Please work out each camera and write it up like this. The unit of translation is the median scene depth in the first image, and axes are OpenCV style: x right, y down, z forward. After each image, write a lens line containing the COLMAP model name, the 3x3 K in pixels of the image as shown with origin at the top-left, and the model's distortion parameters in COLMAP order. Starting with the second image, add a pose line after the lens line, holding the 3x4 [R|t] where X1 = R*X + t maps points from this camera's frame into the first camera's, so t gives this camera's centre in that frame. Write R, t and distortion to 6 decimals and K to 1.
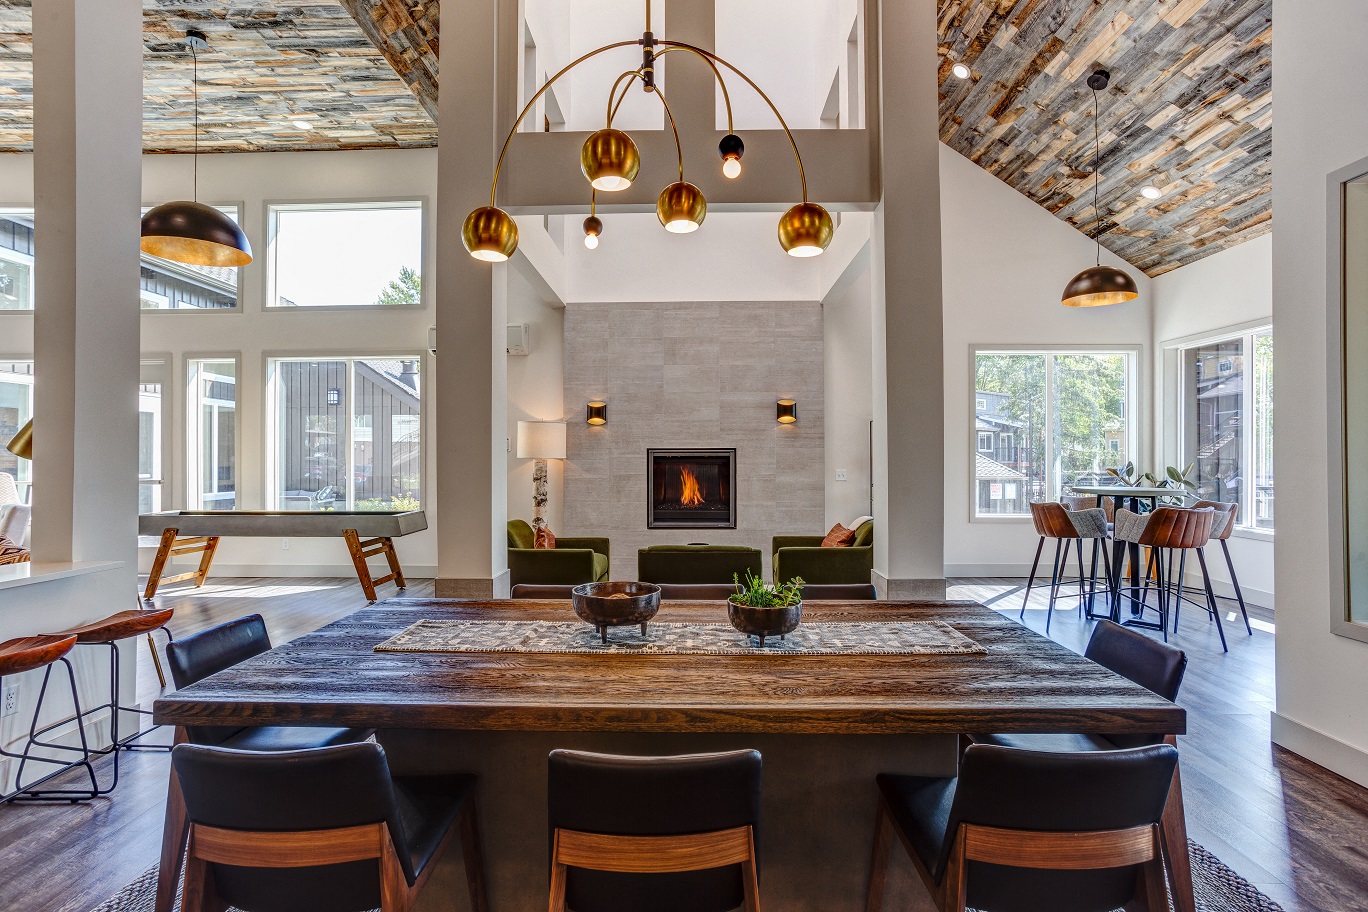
lens RADIAL K [[666.5, 0, 683.1], [0, 666.5, 455.3], [0, 0, 1]] dist [-0.021571, 0.005300]
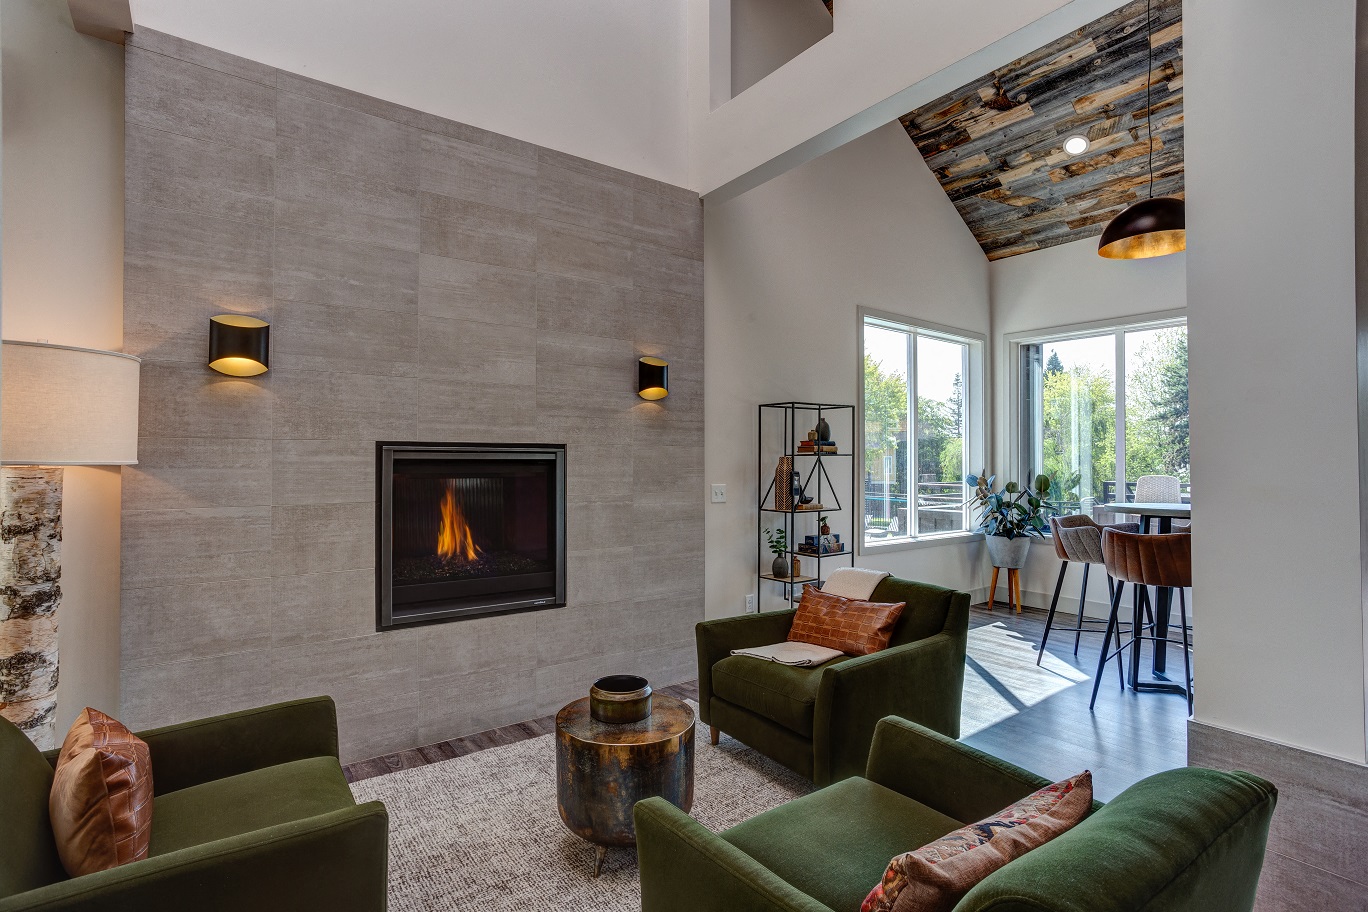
lens RADIAL K [[666.5, 0, 686.1], [0, 666.5, 452.4], [0, 0, 1]] dist [-0.021571, 0.005300]
pose [[0.793920, 0.011014, 0.607922, -0.154338], [-0.007191, 0.999936, -0.008726, -0.000824], [-0.607980, 0.002556, 0.793949, 0.547120]]
